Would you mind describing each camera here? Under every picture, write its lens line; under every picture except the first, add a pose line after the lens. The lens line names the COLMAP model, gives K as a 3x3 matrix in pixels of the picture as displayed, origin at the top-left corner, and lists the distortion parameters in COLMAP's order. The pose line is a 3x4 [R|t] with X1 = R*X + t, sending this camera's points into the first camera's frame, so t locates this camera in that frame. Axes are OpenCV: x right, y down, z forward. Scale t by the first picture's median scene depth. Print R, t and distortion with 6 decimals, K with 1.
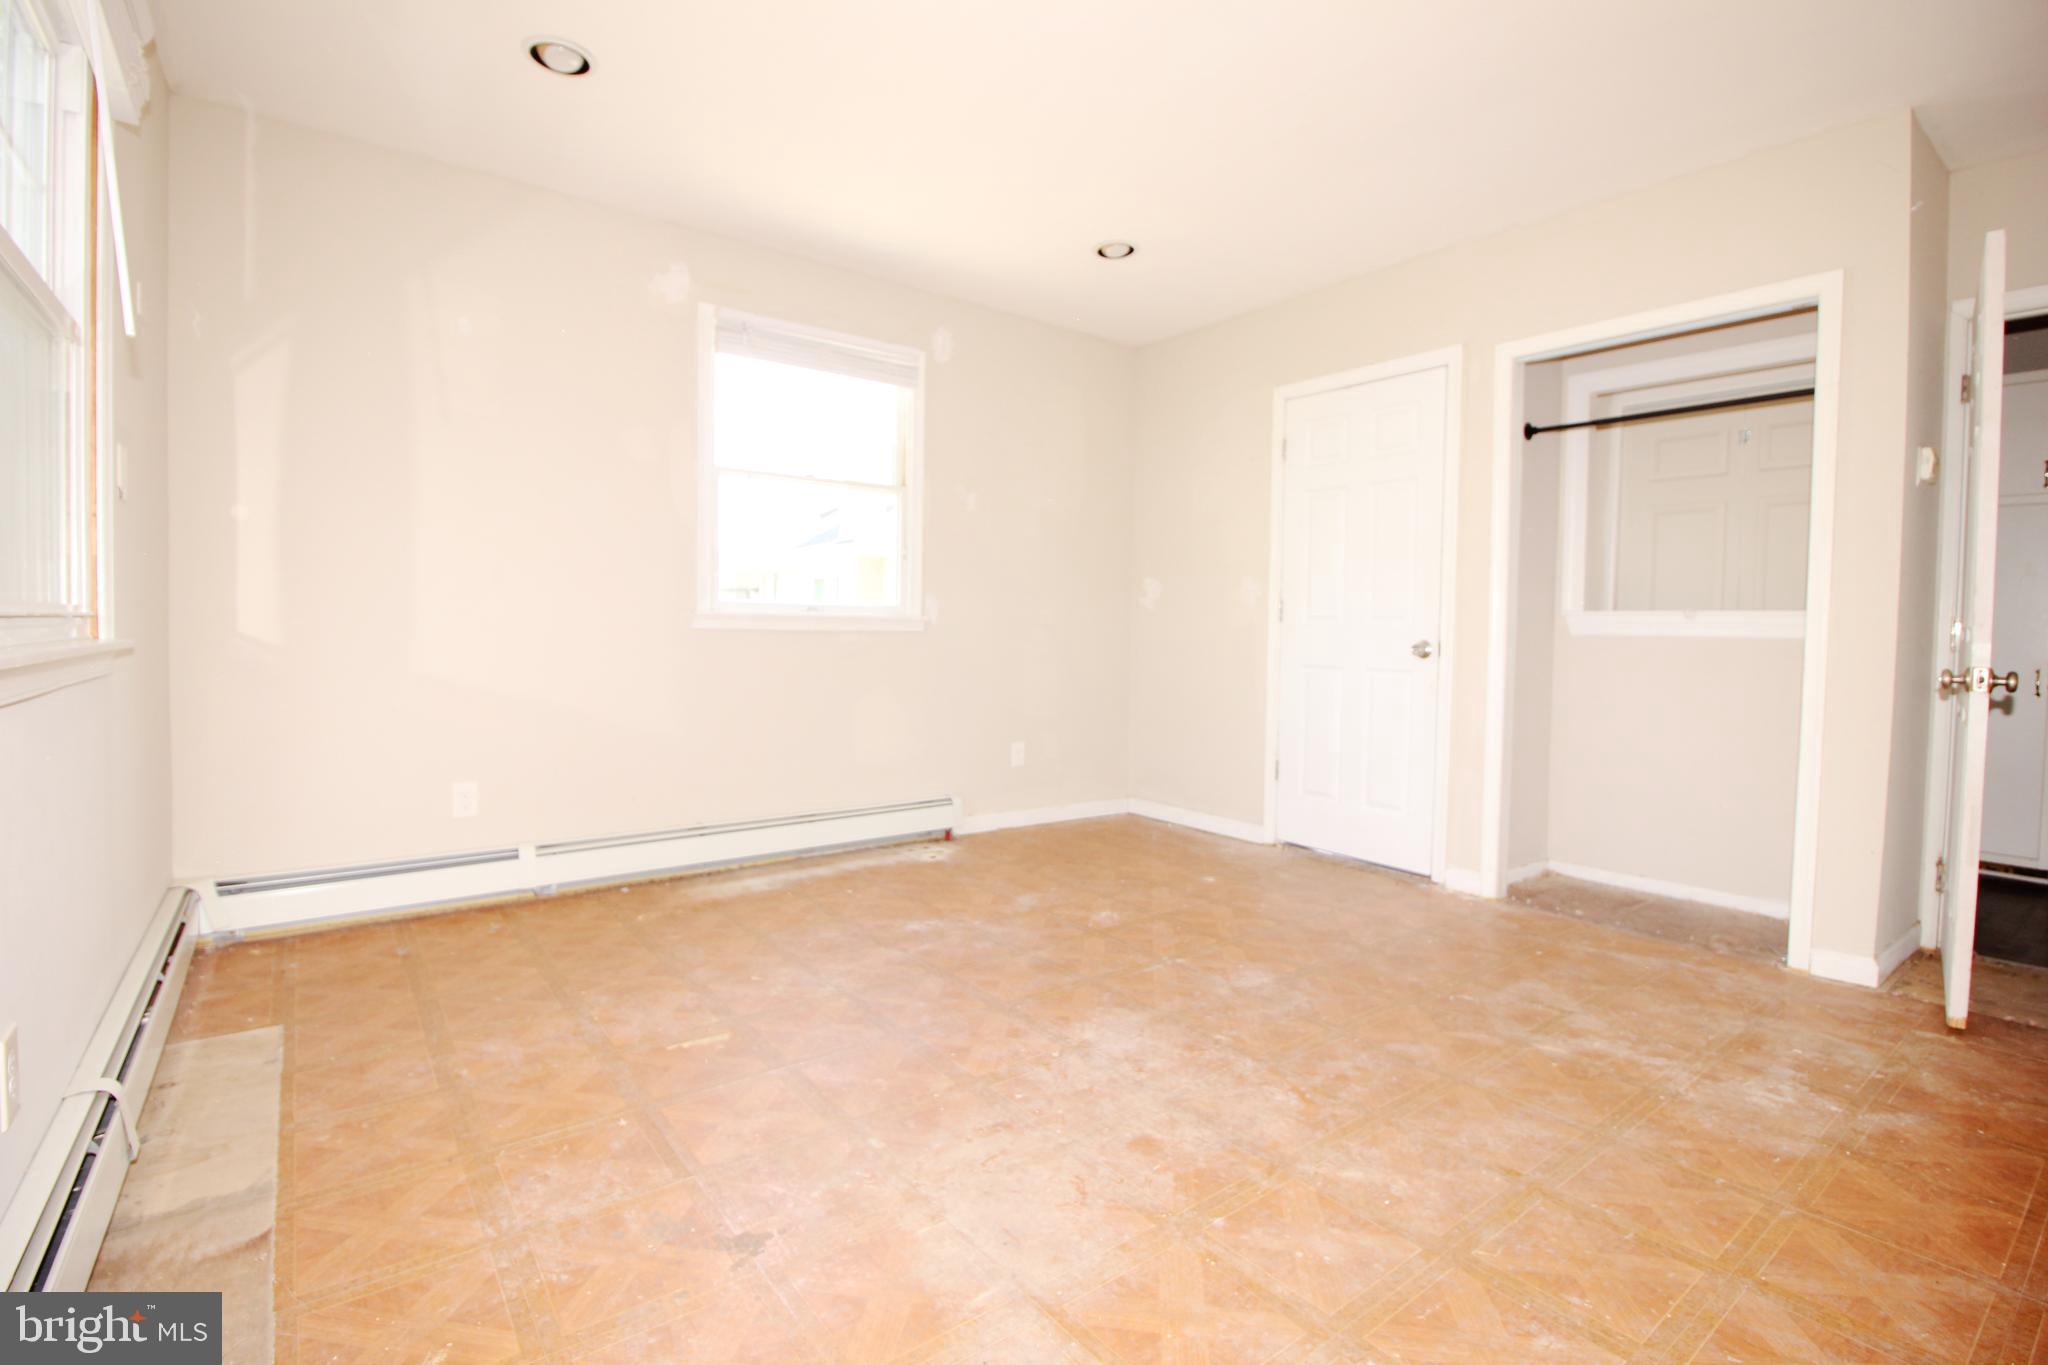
lens RADIAL K [[944.8, 0, 1021.5], [0, 944.8, 662.0], [0, 0, 1]] dist [-0.002474, -0.010029]
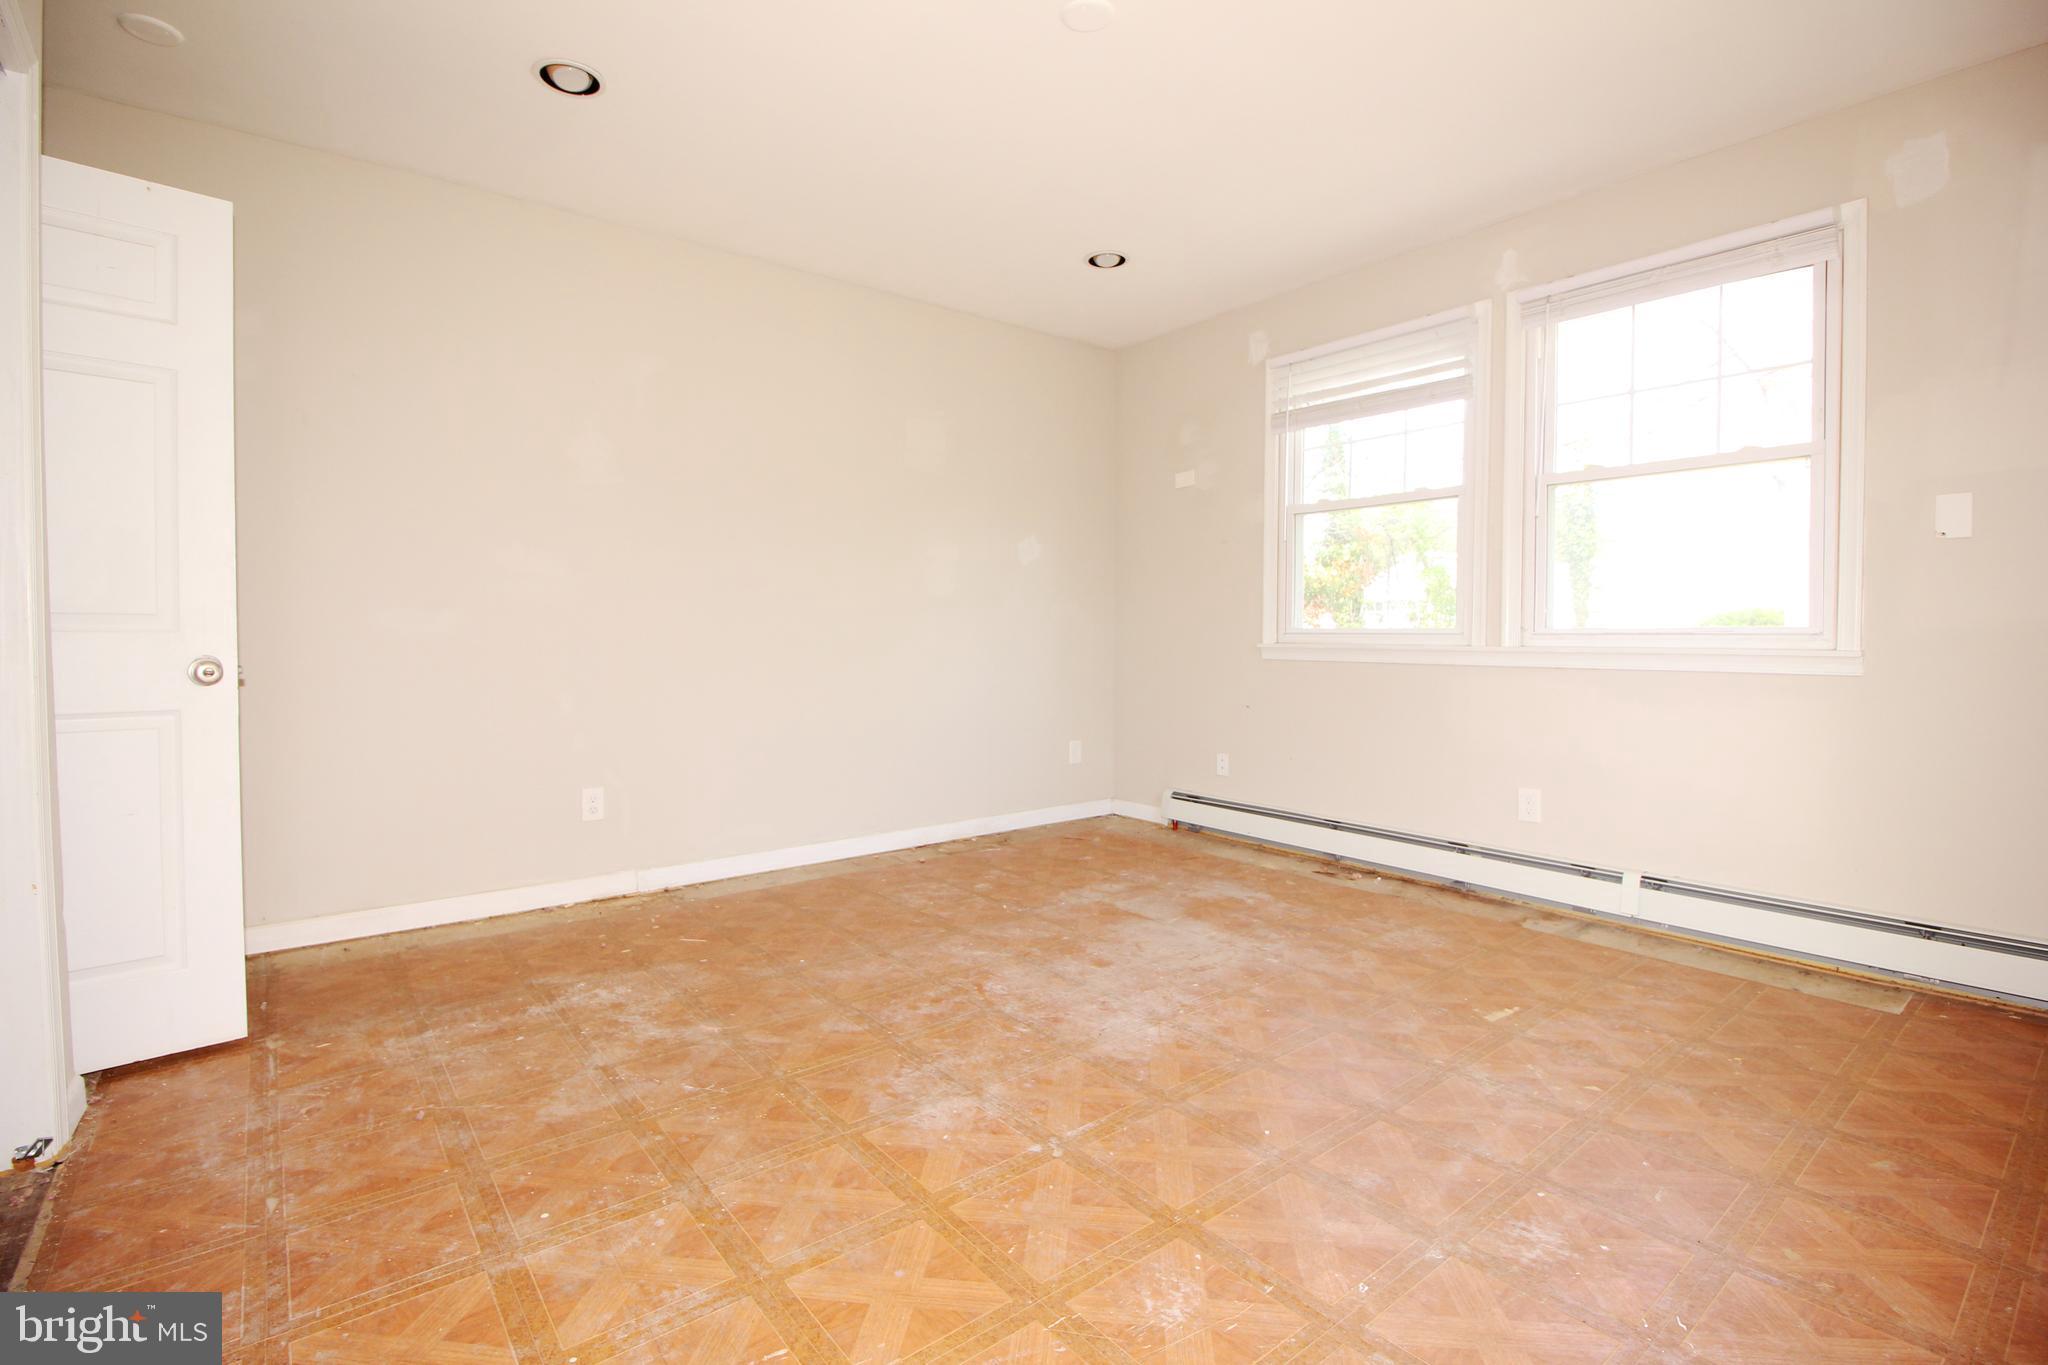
lens RADIAL K [[944.8, 0, 1021.5], [0, 944.8, 662.0], [0, 0, 1]] dist [-0.002474, -0.010029]
pose [[-0.999632, -0.015140, -0.022518, 0.248341], [-0.016575, 0.997750, 0.064968, -0.067651], [0.021483, 0.065317, -0.997633, 2.041722]]
